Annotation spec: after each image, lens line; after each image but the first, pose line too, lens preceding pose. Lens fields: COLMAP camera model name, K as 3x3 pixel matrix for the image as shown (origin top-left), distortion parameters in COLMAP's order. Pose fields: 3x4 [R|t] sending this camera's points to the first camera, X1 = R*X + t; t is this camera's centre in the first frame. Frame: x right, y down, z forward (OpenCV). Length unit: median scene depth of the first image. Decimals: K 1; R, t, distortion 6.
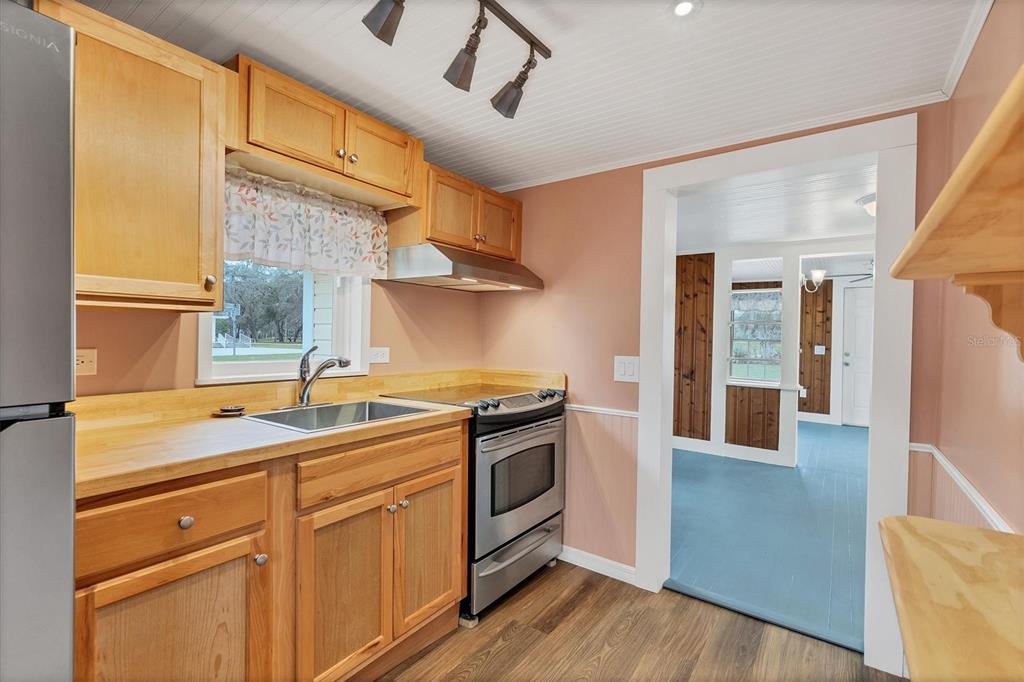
lens RADIAL K [[480.5, 0, 508.4], [0, 480.5, 340.5], [0, 0, 1]] dist [-0.000876, 0.000106]
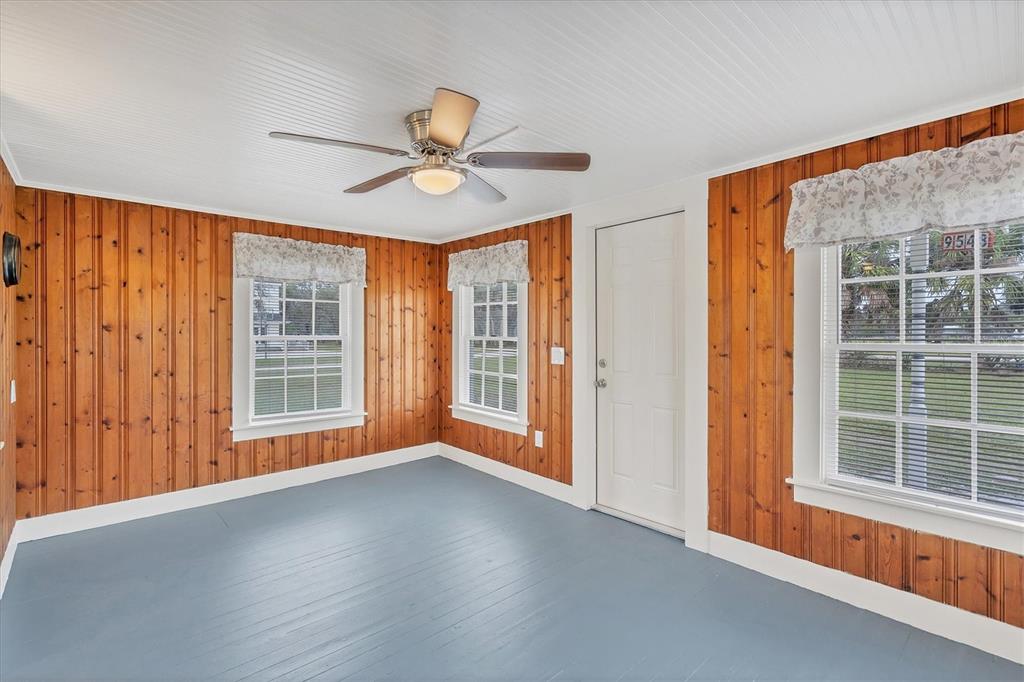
lens RADIAL K [[480.1, 0, 498.0], [0, 480.1, 337.4], [0, 0, 1]] dist [0.002355, 0.000260]
pose [[0.973456, -0.017212, -0.228225, 0.985774], [0.016295, 0.999850, -0.005901, 0.003856], [0.228293, 0.002026, 0.973590, 0.692113]]
